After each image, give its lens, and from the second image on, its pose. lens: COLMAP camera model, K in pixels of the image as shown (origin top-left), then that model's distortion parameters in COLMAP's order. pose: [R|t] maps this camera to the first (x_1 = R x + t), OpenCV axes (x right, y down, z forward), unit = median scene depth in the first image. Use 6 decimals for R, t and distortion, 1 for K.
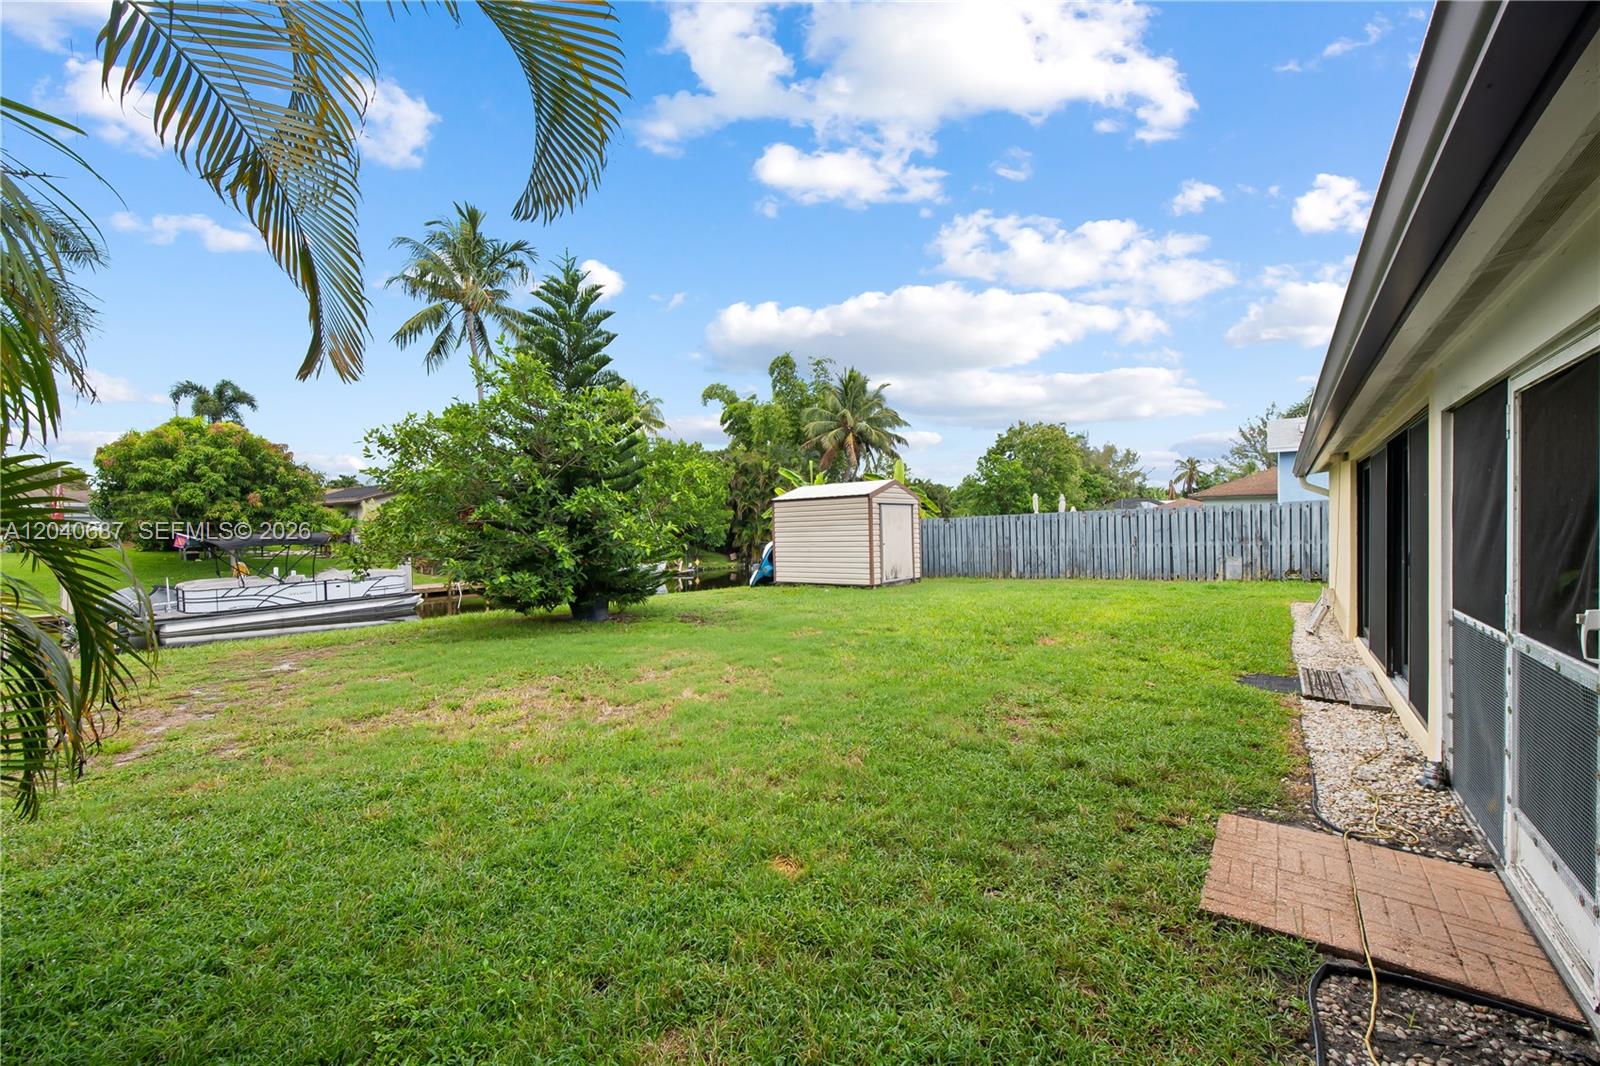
lens RADIAL K [[624.6, 0, 806.3], [0, 624.6, 512.9], [0, 0, 1]] dist [-0.000795, -0.000074]
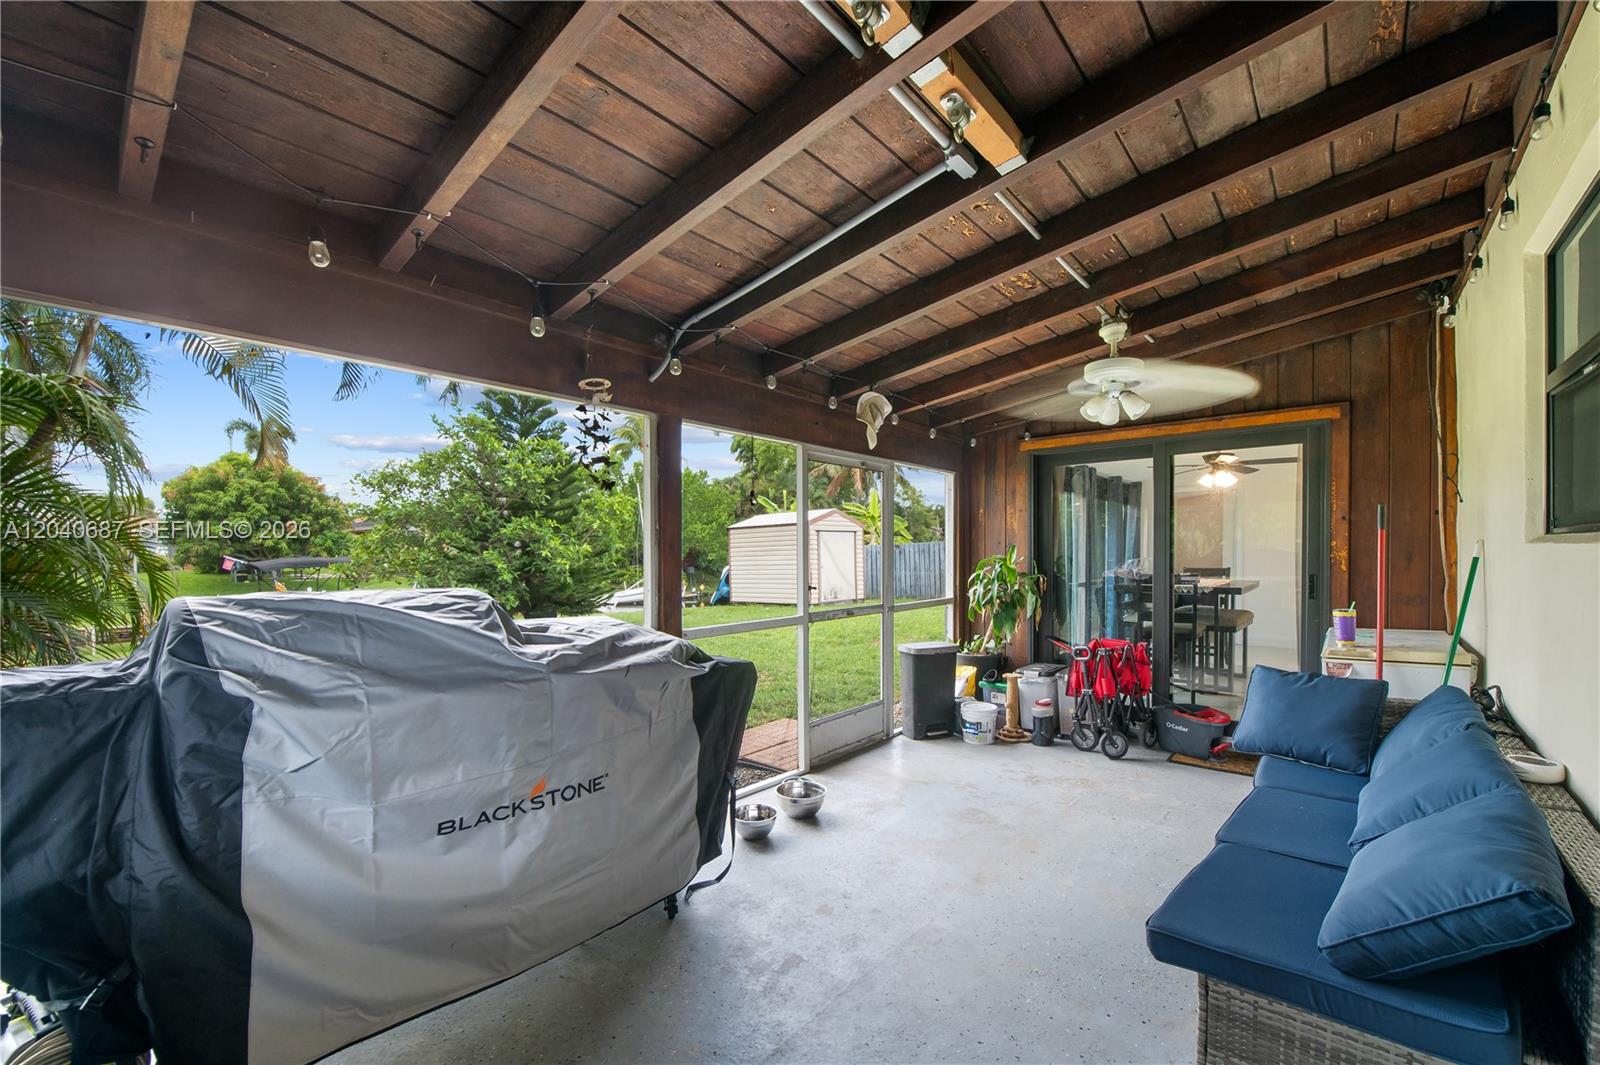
lens RADIAL K [[638.5, 0, 806.1], [0, 638.5, 539.3], [0, 0, 1]] dist [-0.020275, -0.000060]
pose [[0.998748, 0.000526, -0.050018, 0.092618], [-0.000566, 1.000000, -0.000792, 0.000857], [0.050018, 0.000820, 0.998748, -0.080056]]
